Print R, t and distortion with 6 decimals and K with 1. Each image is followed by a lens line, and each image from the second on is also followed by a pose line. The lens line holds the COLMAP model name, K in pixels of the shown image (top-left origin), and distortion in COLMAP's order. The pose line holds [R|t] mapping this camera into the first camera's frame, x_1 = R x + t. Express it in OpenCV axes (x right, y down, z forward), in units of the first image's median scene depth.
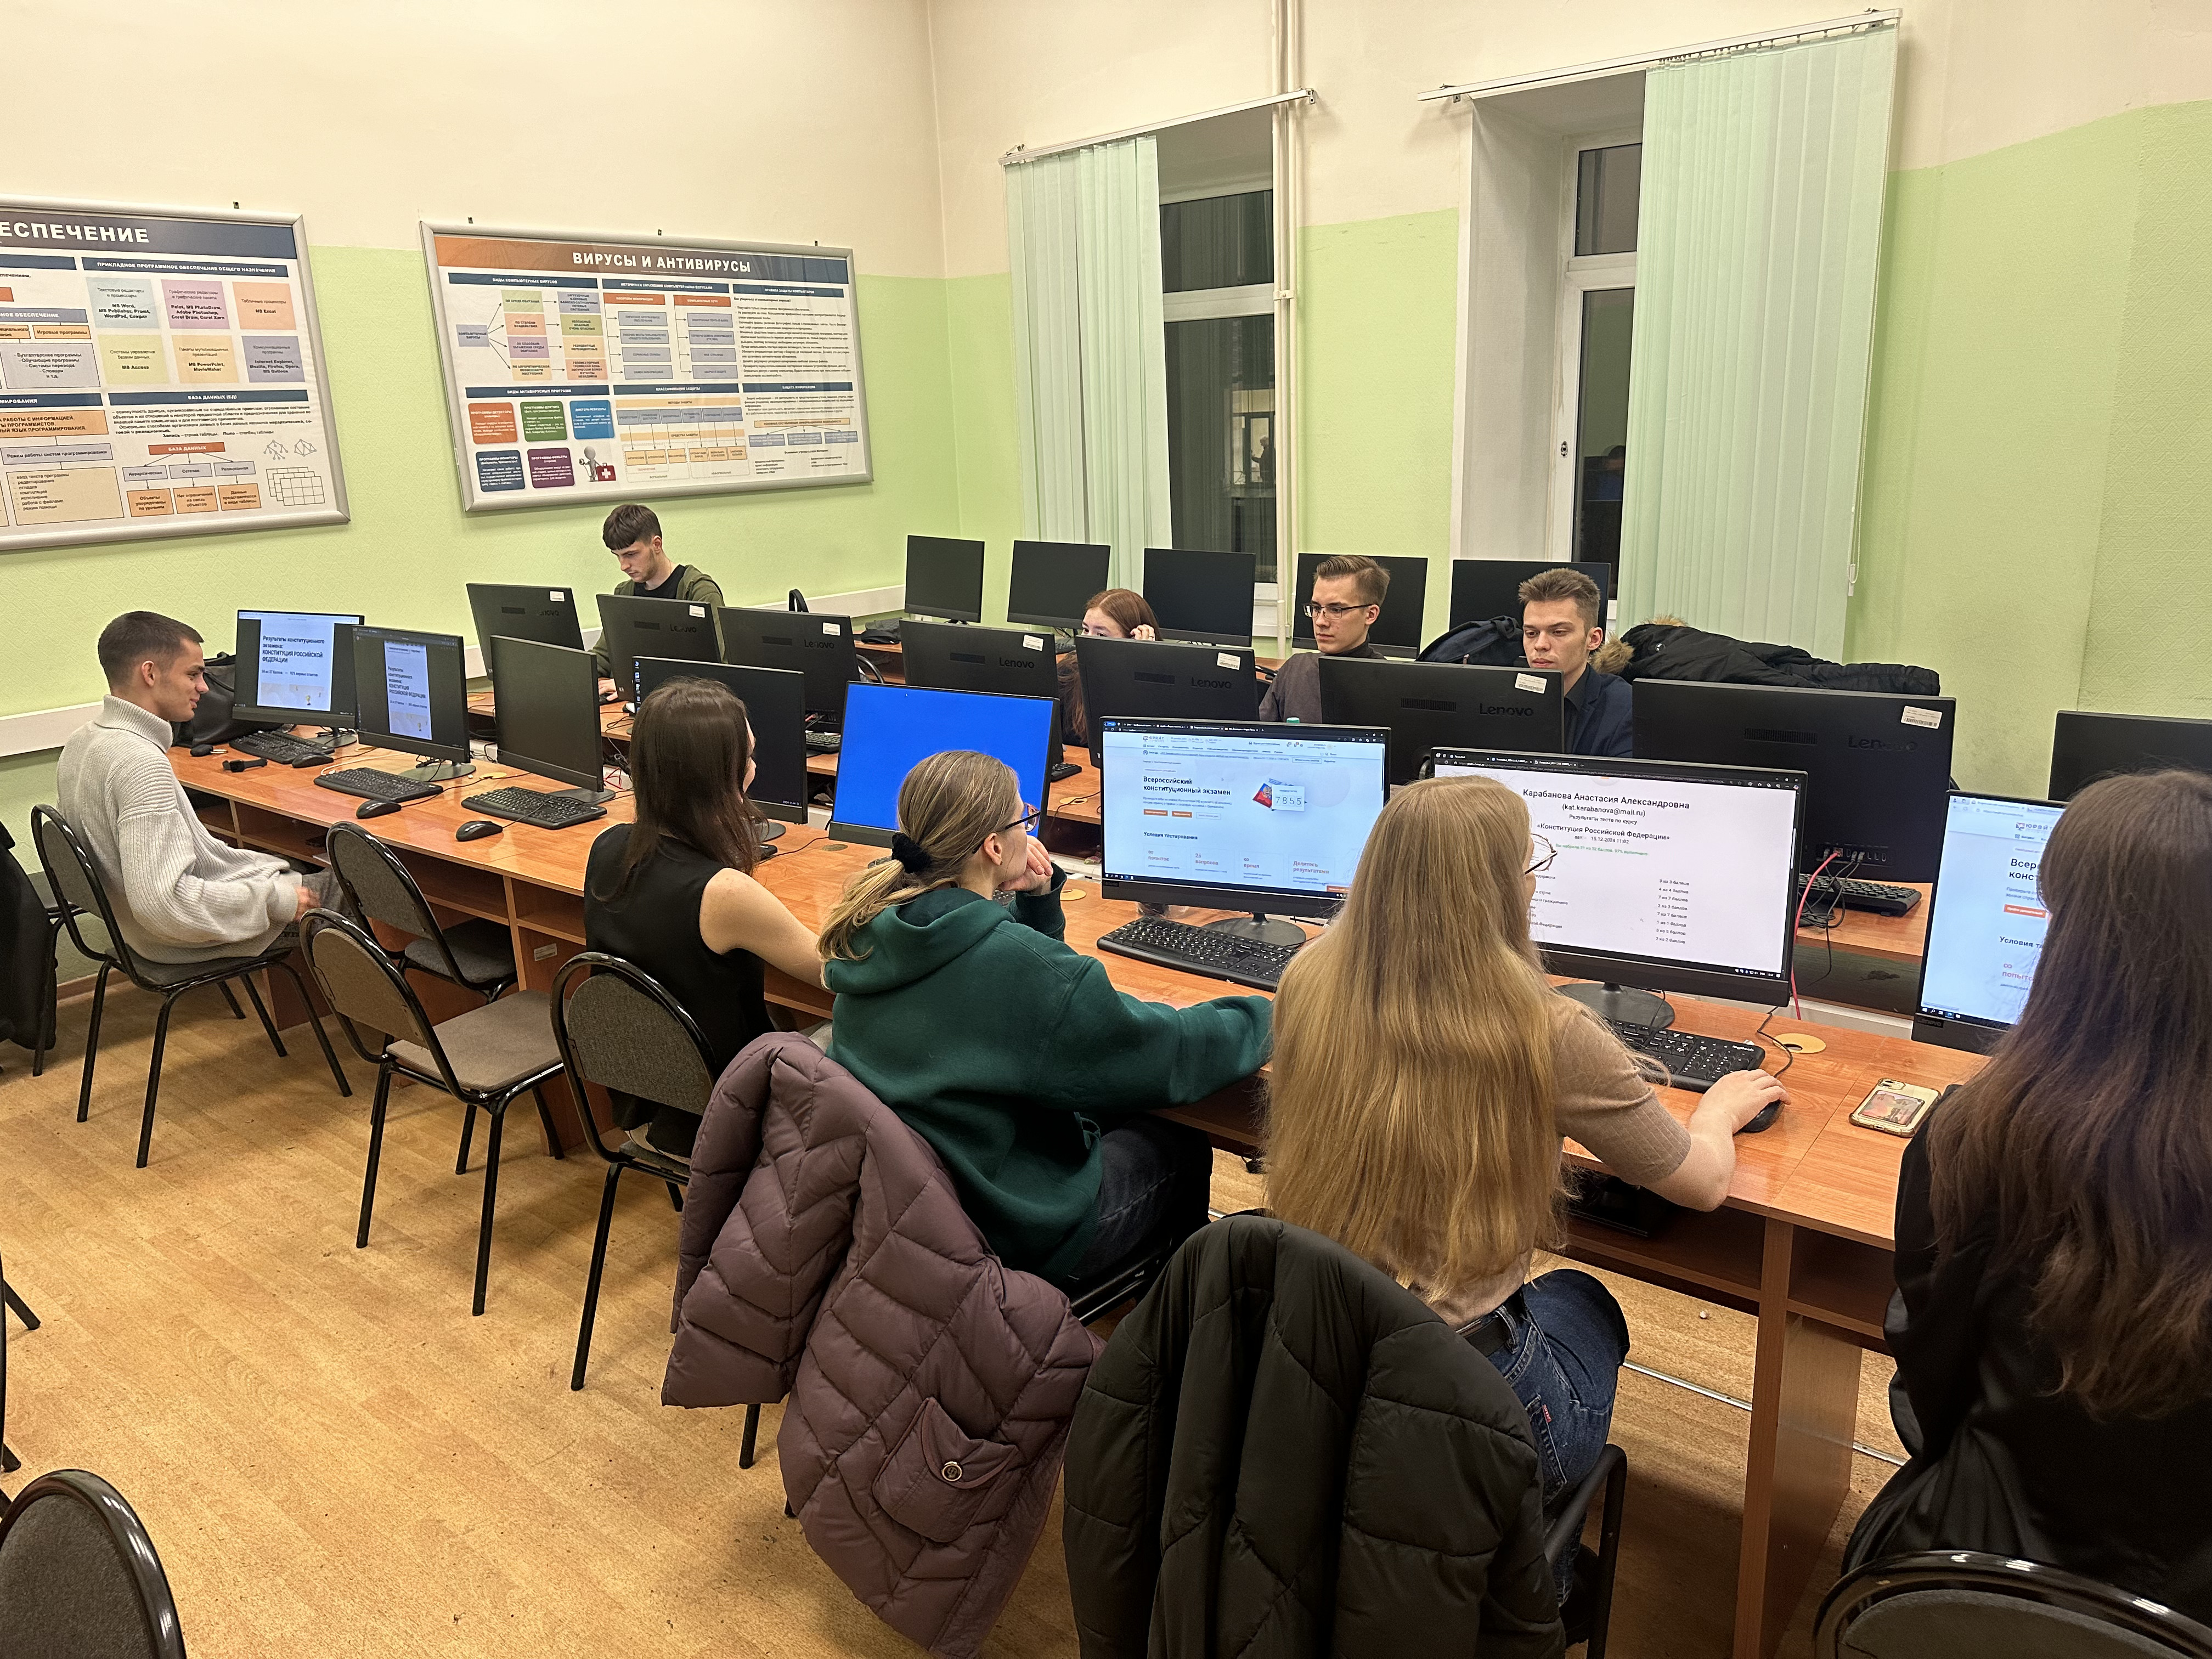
lens RADIAL K [[1592.8, 0, 1107.2], [0, 1592.8, 820.5], [0, 0, 1]] dist [0.000382, -0.010808]
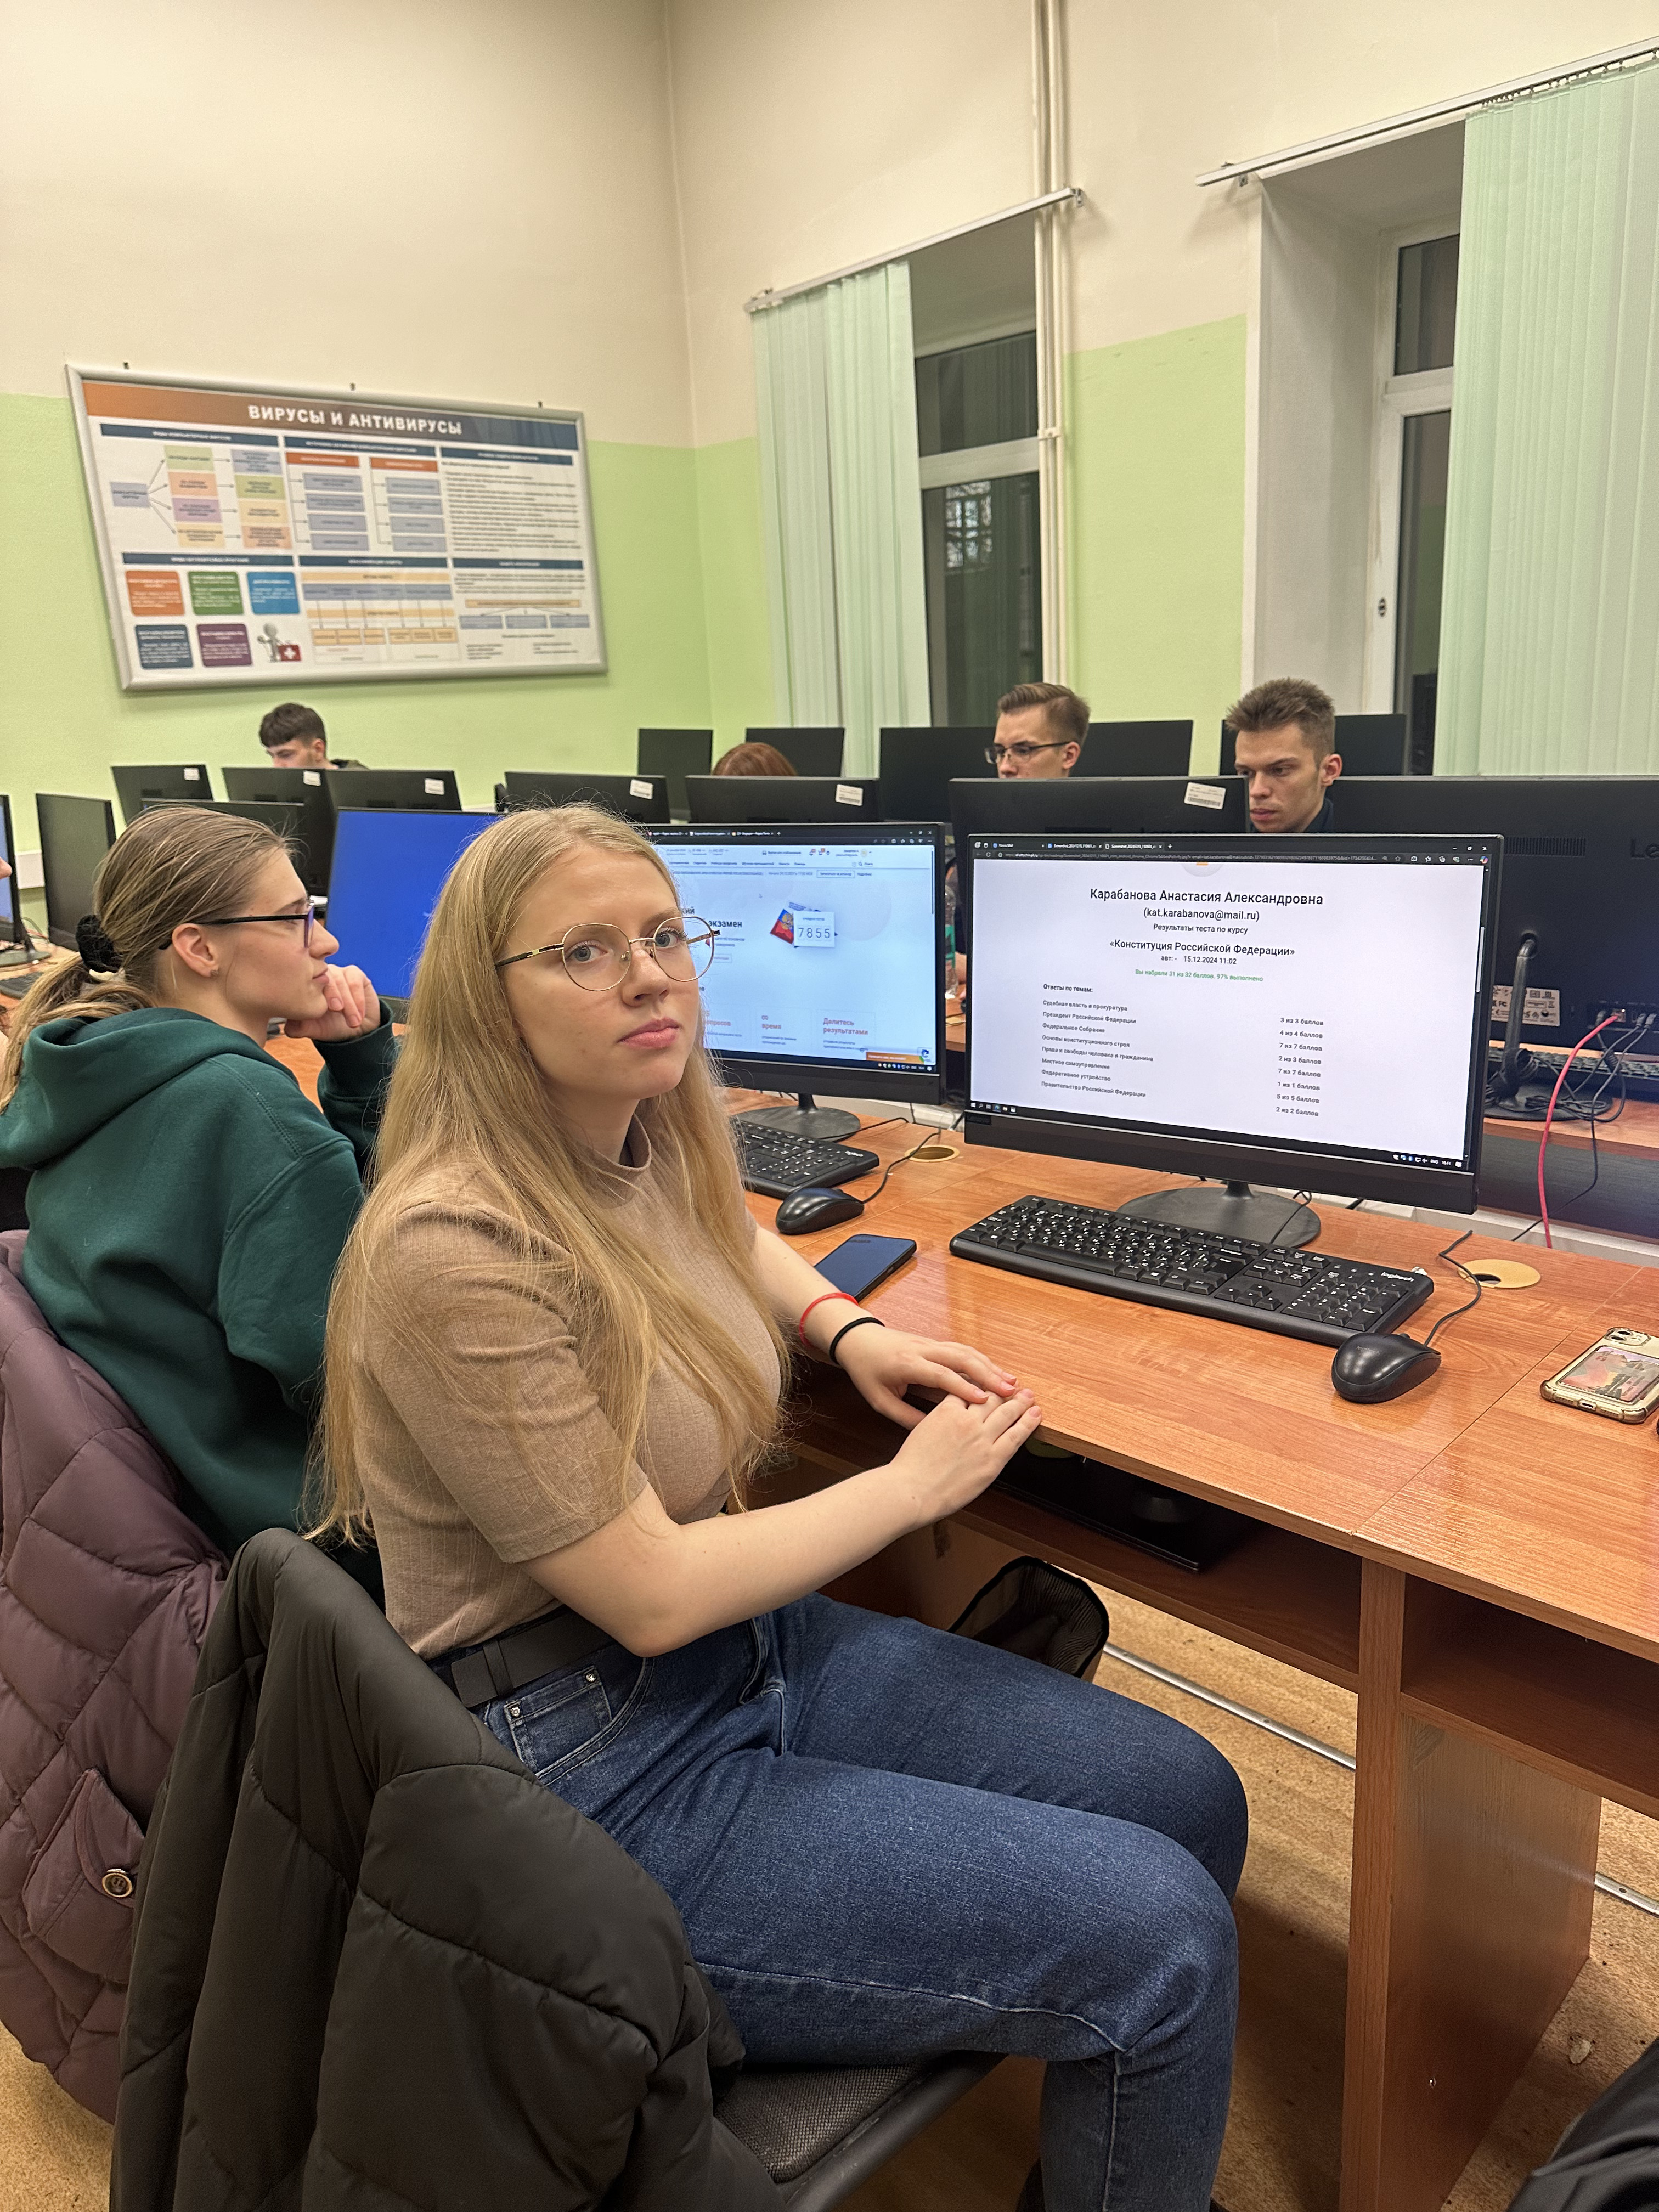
lens RADIAL K [[1592.8, 0, 840.1], [0, 1592.8, 1096.8], [0, 0, 1]] dist [0.000382, -0.010808]
pose [[0.994822, 0.010935, -0.101041, 0.094469], [-0.010478, 0.999932, 0.005046, 0.027496], [0.101089, -0.003961, 0.994870, 0.135074]]
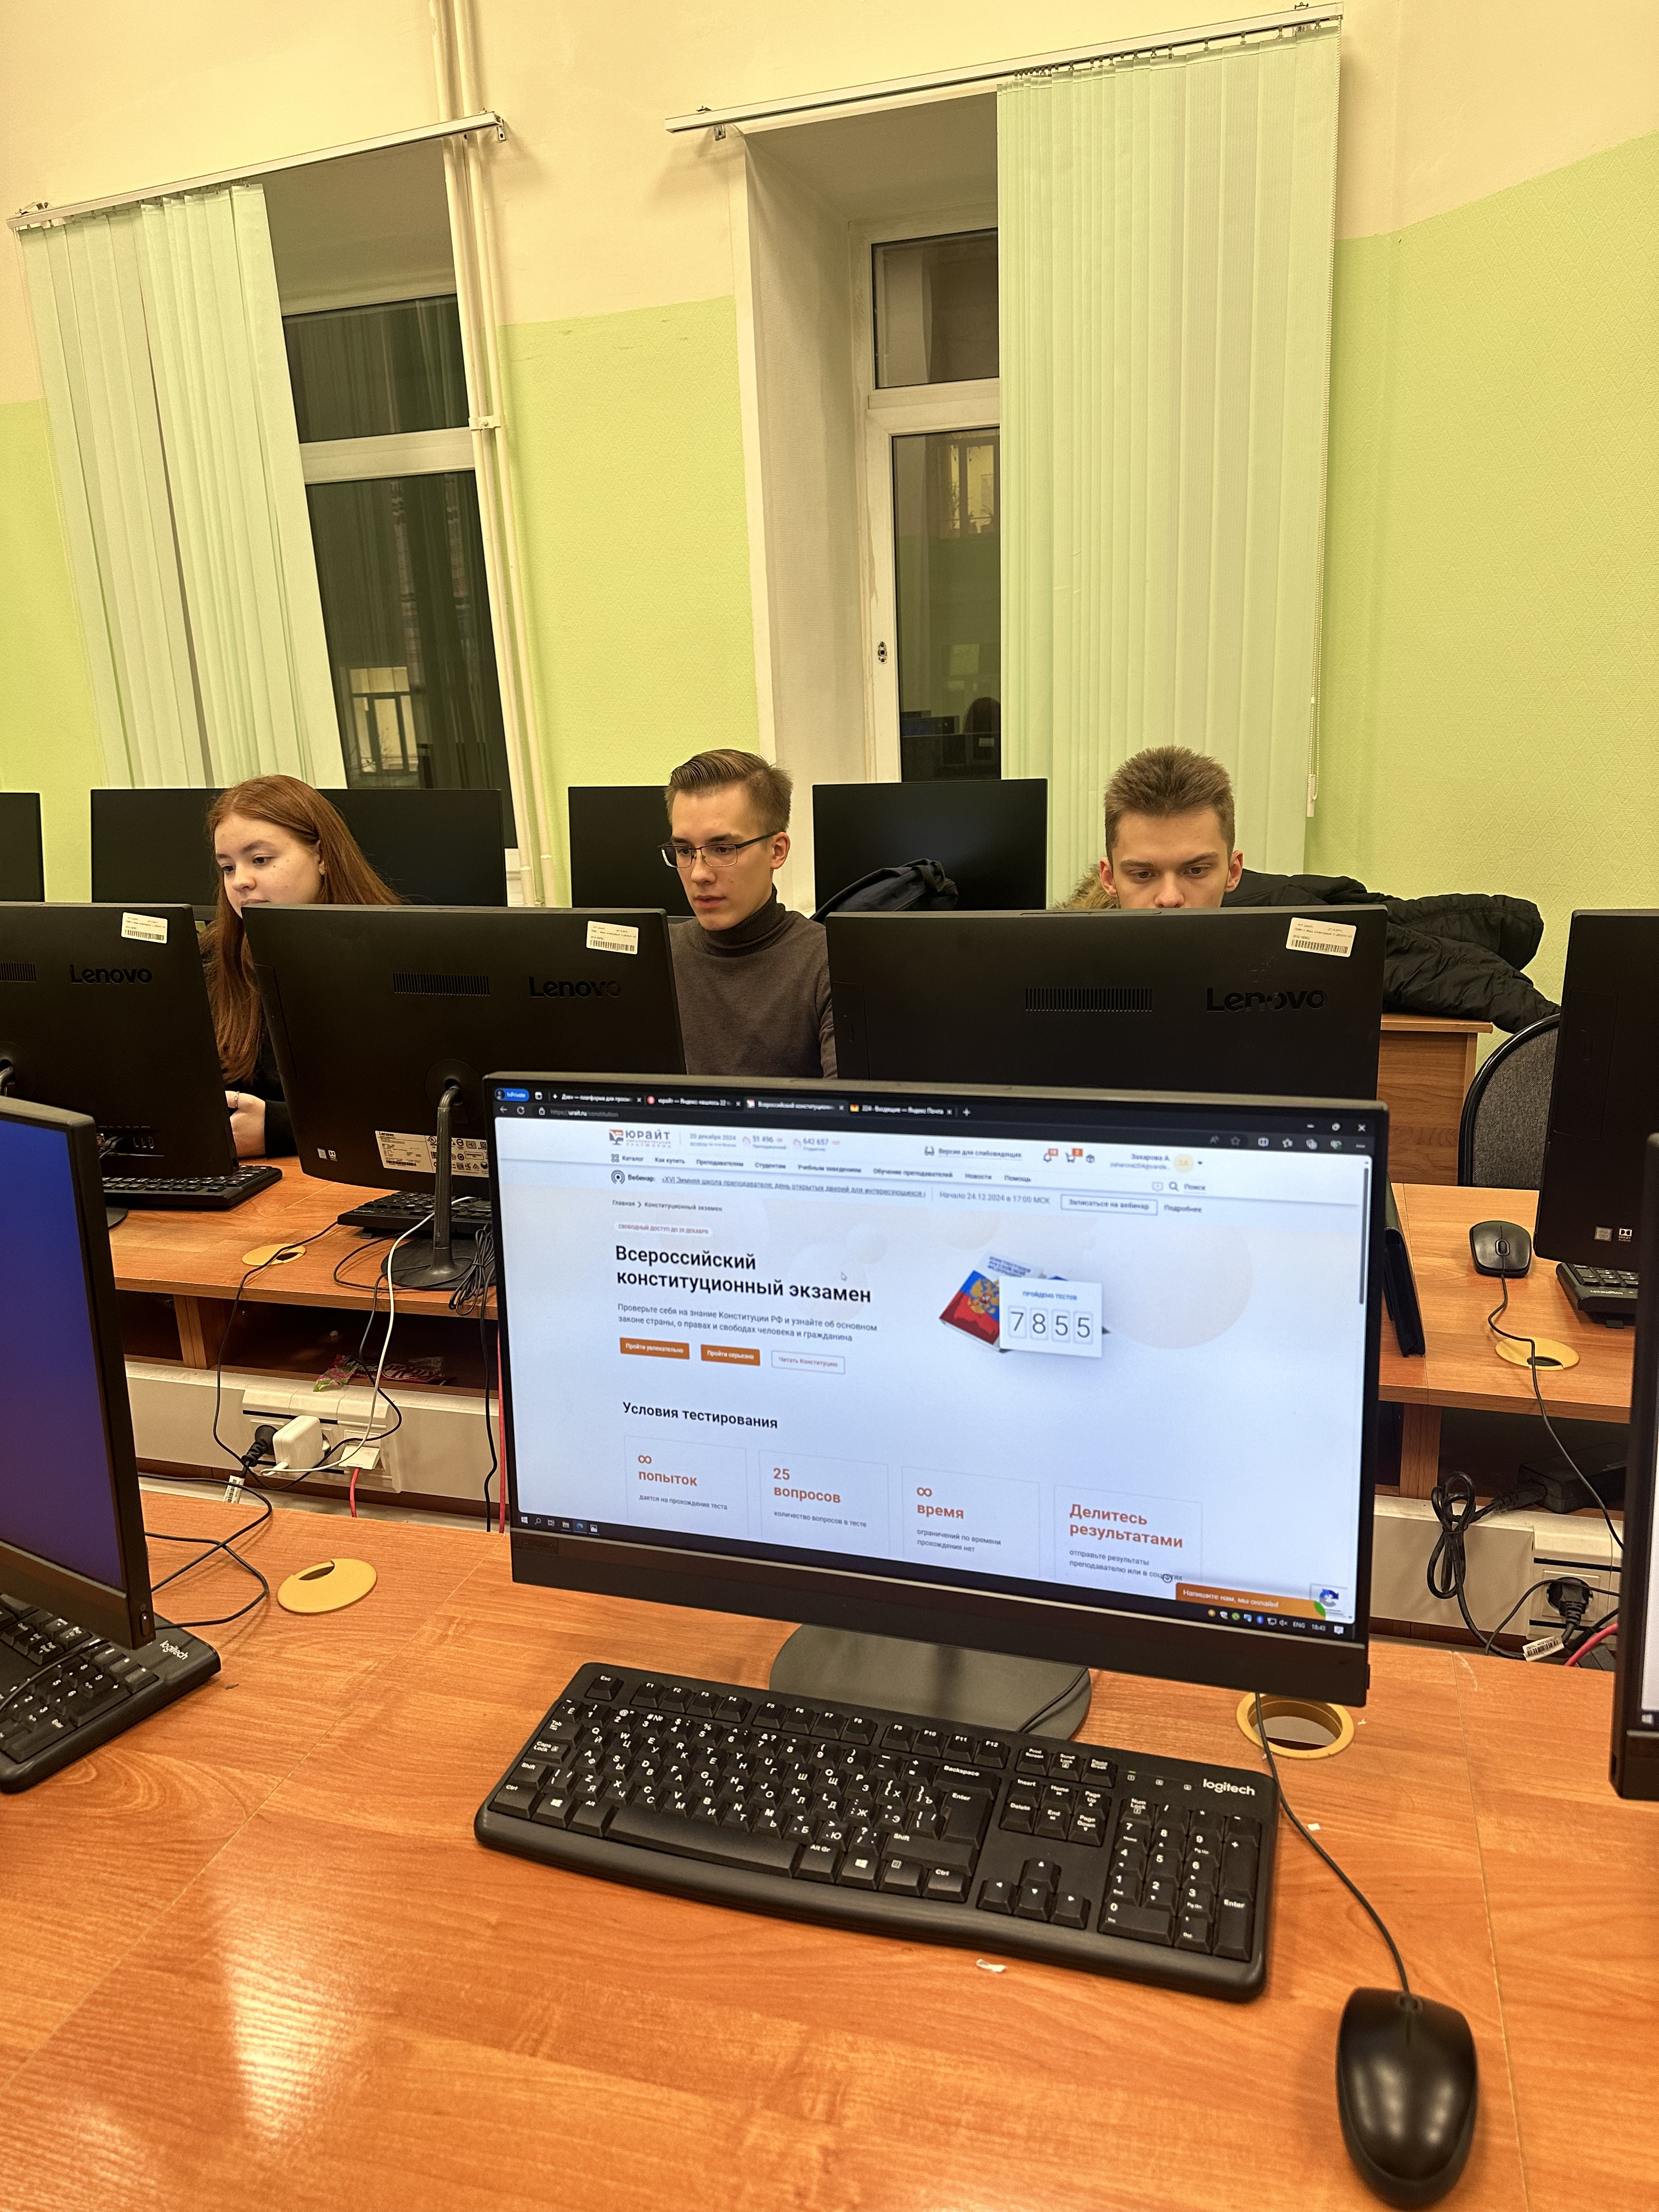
lens RADIAL K [[1595.8, 0, 829.5], [0, 1595.8, 1106.0], [0, 0, 1]] dist [0.001102, -0.009110]
pose [[0.932327, -0.095552, 0.348763, -0.018904], [0.099495, 0.995016, 0.006636, -0.028946], [-0.347659, 0.028513, 0.937188, 0.329214]]
